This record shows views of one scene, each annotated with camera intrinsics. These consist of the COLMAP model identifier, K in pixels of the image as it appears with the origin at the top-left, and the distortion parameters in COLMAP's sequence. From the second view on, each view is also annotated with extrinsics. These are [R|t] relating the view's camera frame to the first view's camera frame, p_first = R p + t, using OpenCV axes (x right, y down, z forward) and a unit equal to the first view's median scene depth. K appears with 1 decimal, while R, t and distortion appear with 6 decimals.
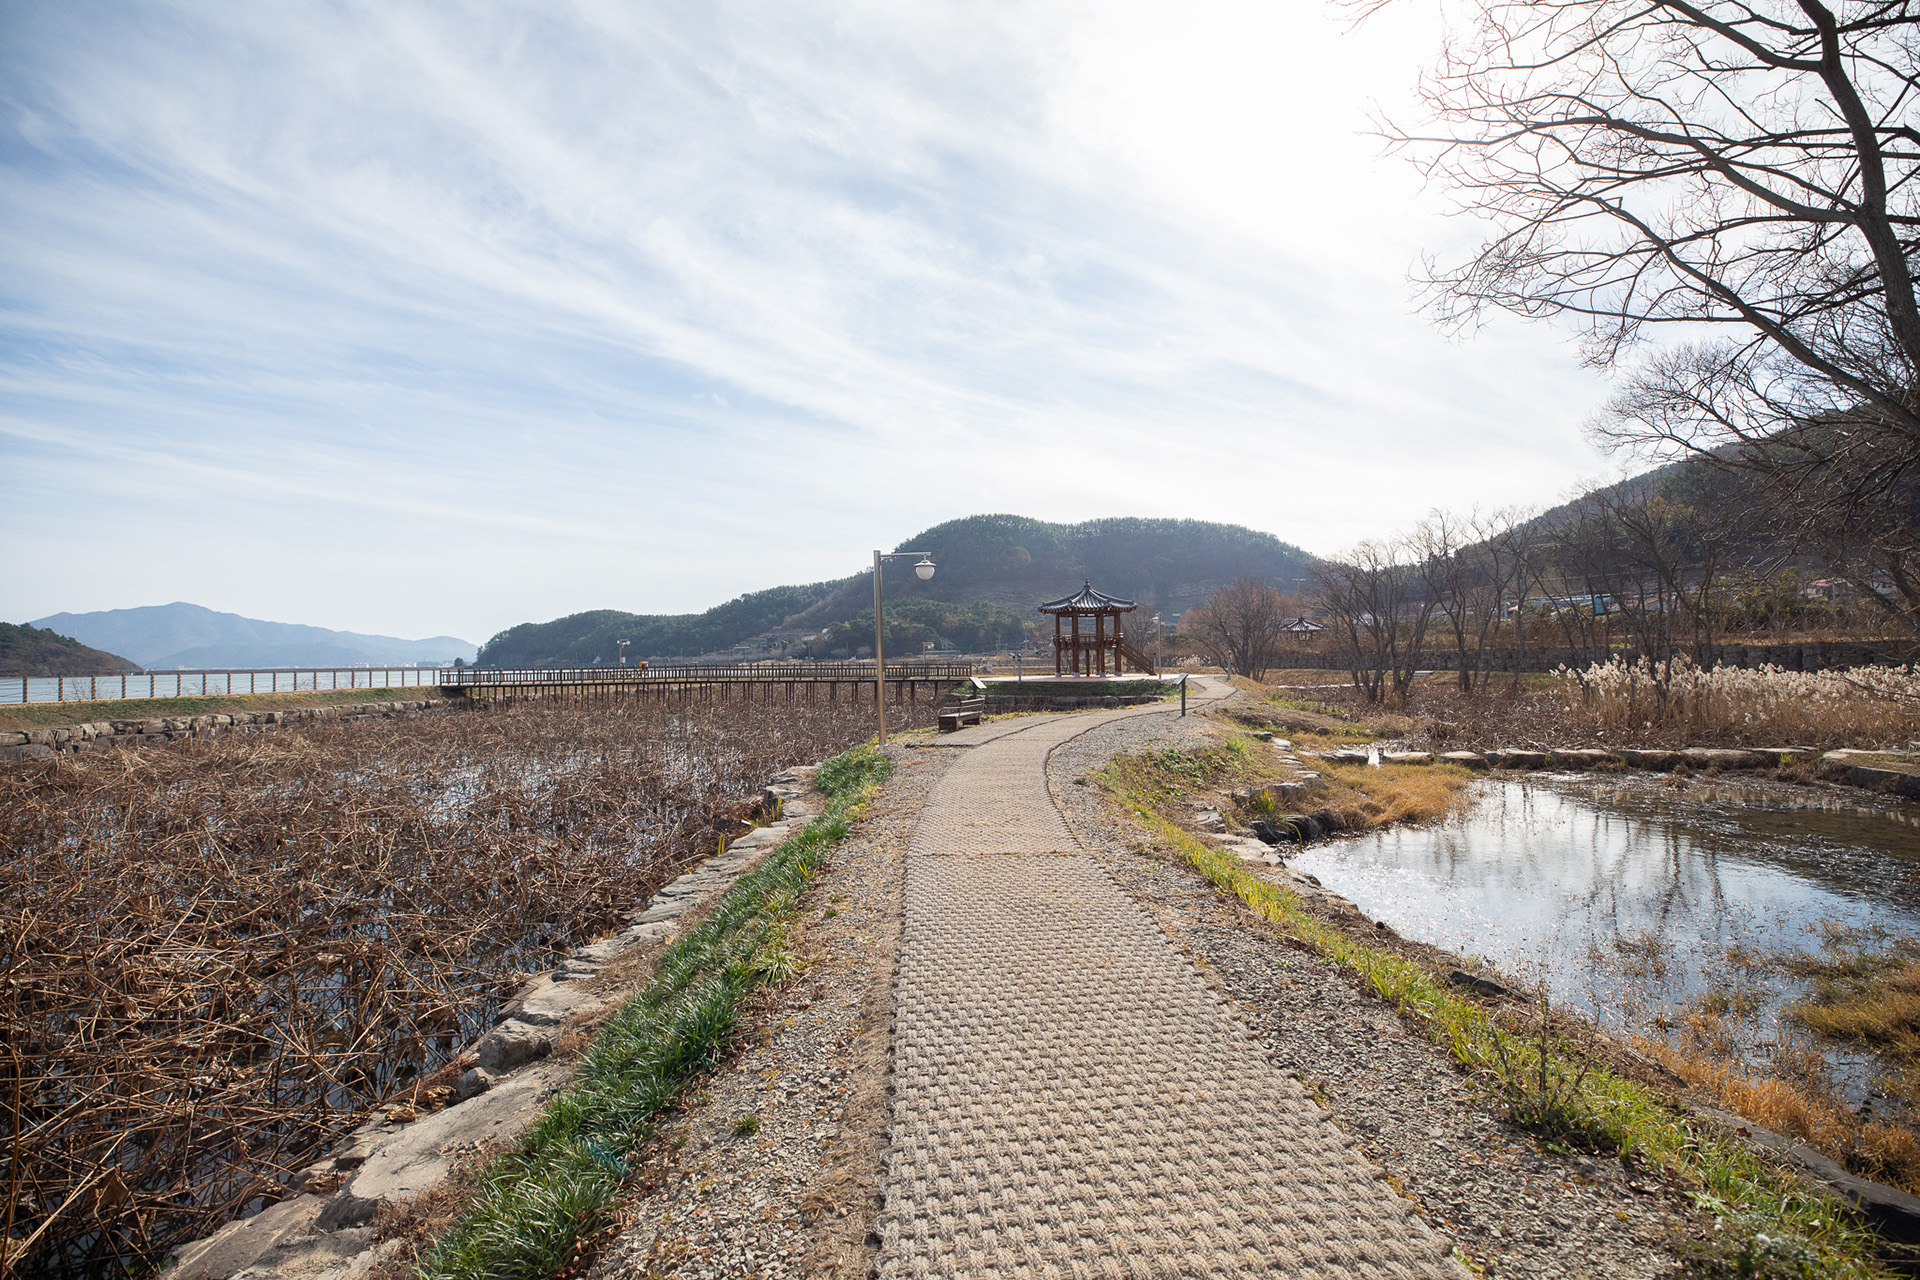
lens RADIAL K [[904.1, 0, 958.3], [0, 904.1, 647.4], [0, 0, 1]] dist [-0.021934, -0.000666]
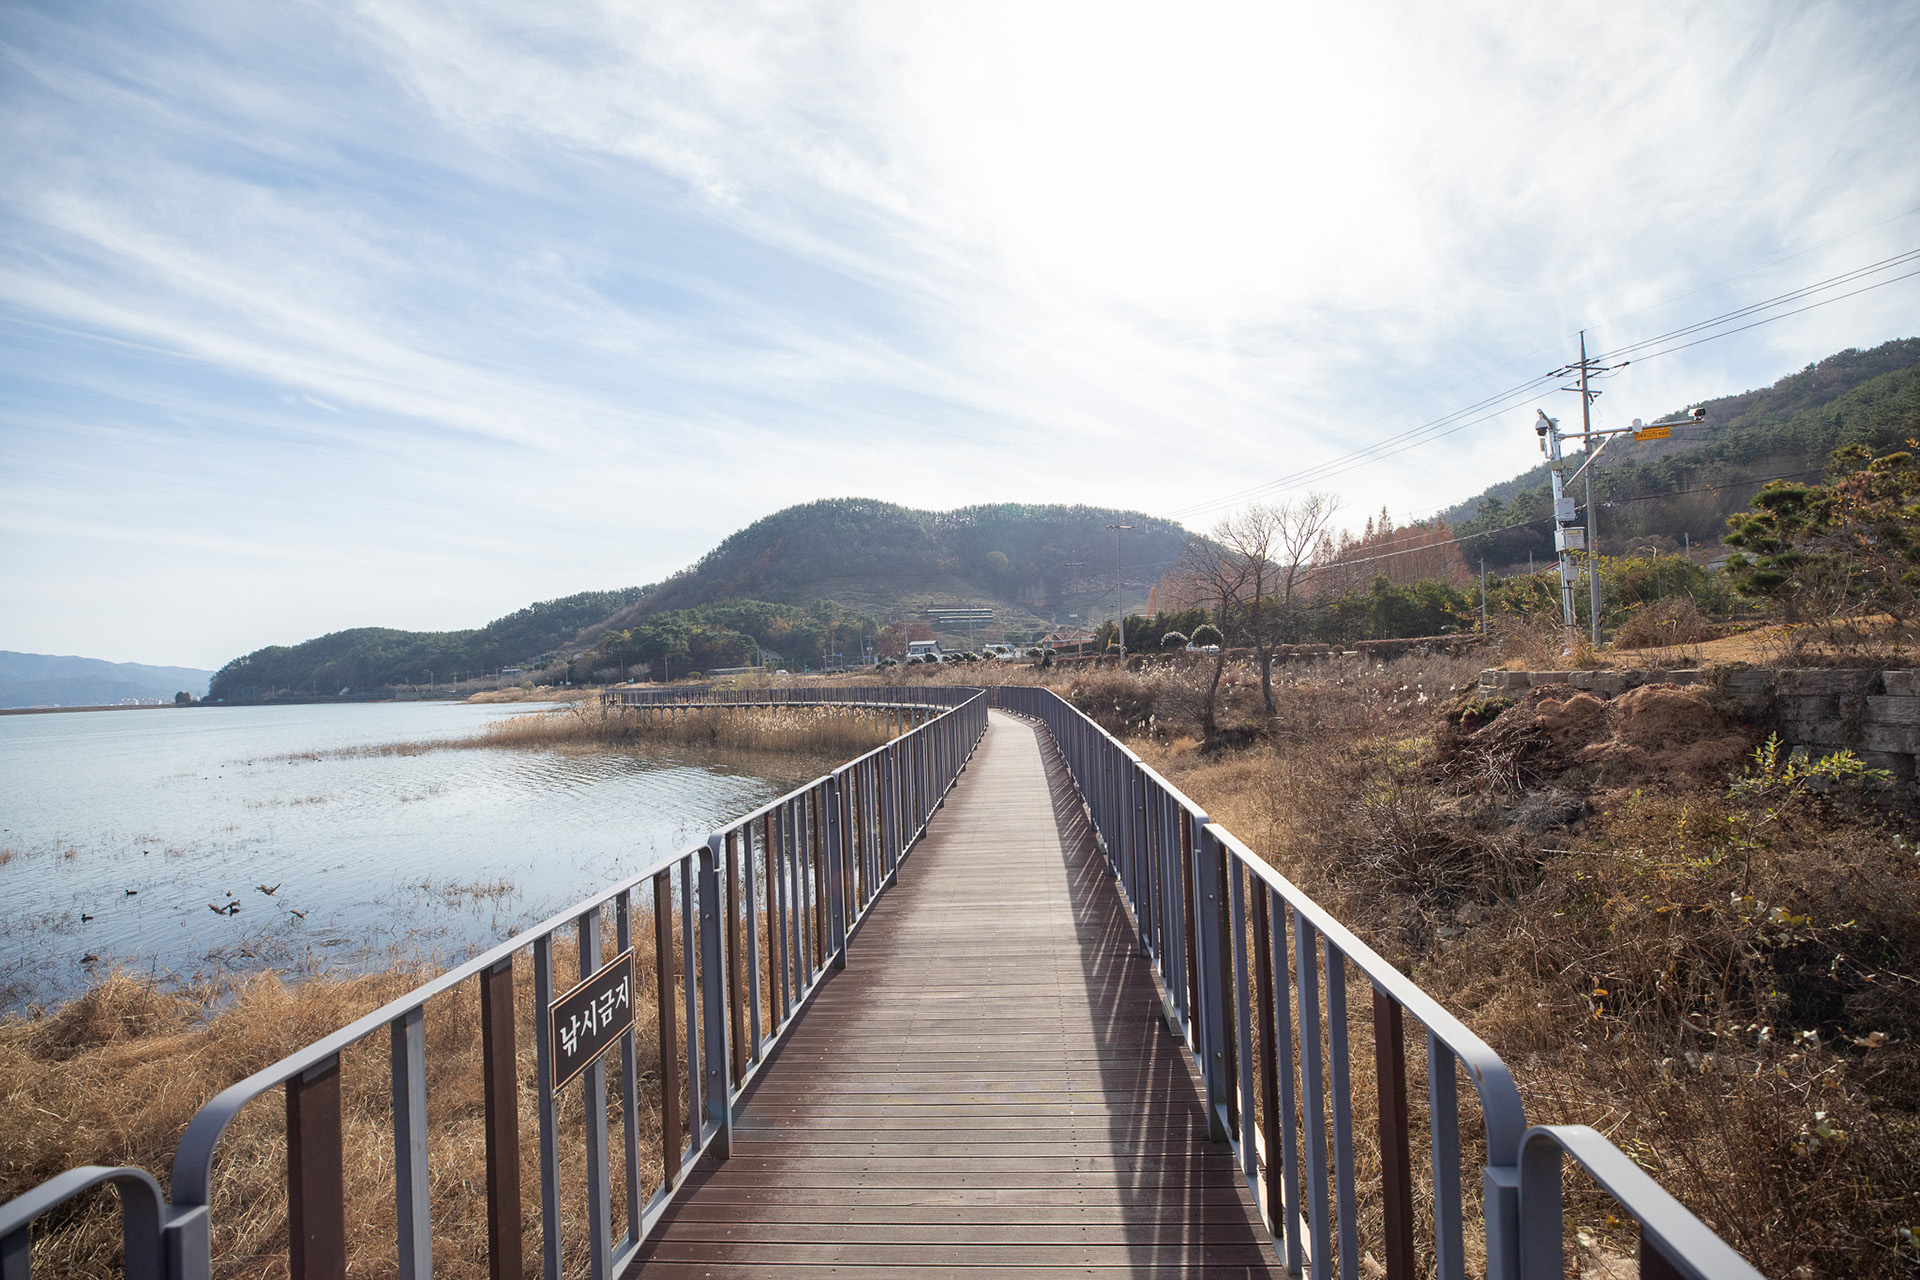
lens RADIAL K [[904.1, 0, 958.6], [0, 904.1, 644.0], [0, 0, 1]] dist [-0.021934, -0.000666]
pose [[0.990260, -0.020623, 0.137696, 0.024567], [0.023495, 0.999538, -0.019271, 0.001475], [-0.137235, 0.022318, 0.990287, 0.184151]]
